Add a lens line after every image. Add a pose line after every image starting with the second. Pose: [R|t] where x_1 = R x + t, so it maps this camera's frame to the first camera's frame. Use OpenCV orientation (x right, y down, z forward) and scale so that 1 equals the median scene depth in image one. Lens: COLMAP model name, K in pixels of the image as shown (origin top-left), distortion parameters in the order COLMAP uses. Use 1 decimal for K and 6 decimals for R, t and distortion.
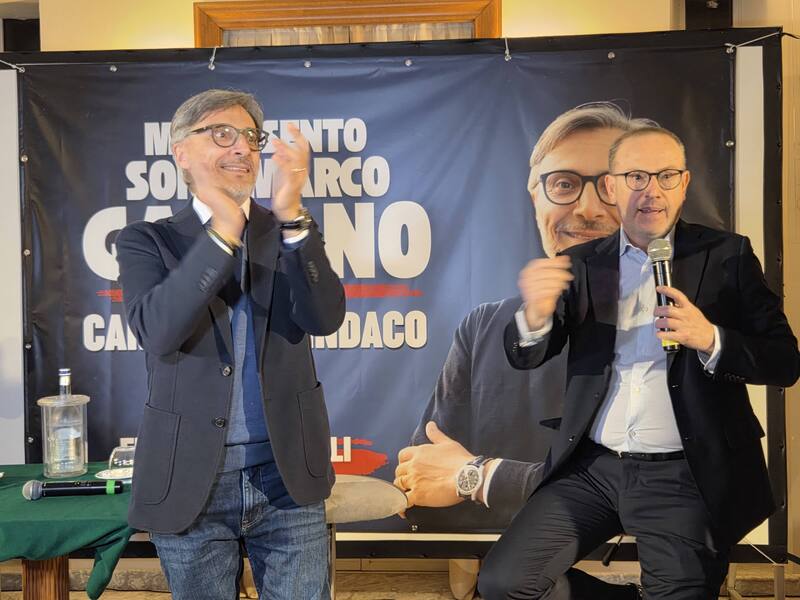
lens RADIAL K [[1003.4, 0, 421.4], [0, 1003.4, 287.8], [0, 0, 1]] dist [0.054525, 0.000000]
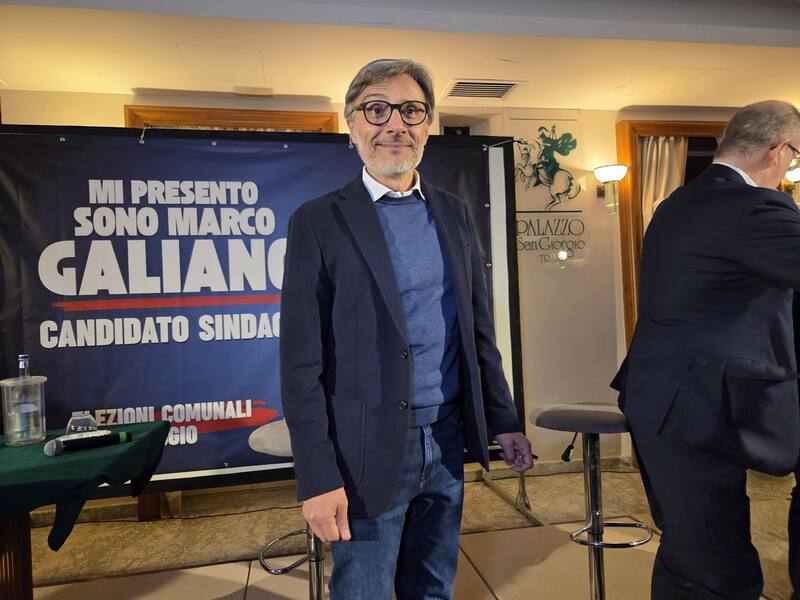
lens RADIAL K [[536.9, 0, 398.1], [0, 536.9, 306.2], [0, 0, 1]] dist [0.031810, -0.018617]
pose [[0.965572, -0.020859, 0.259299, -0.064189], [0.027410, 0.999389, -0.021673, 0.035929], [-0.258688, 0.028034, 0.965554, 0.188110]]
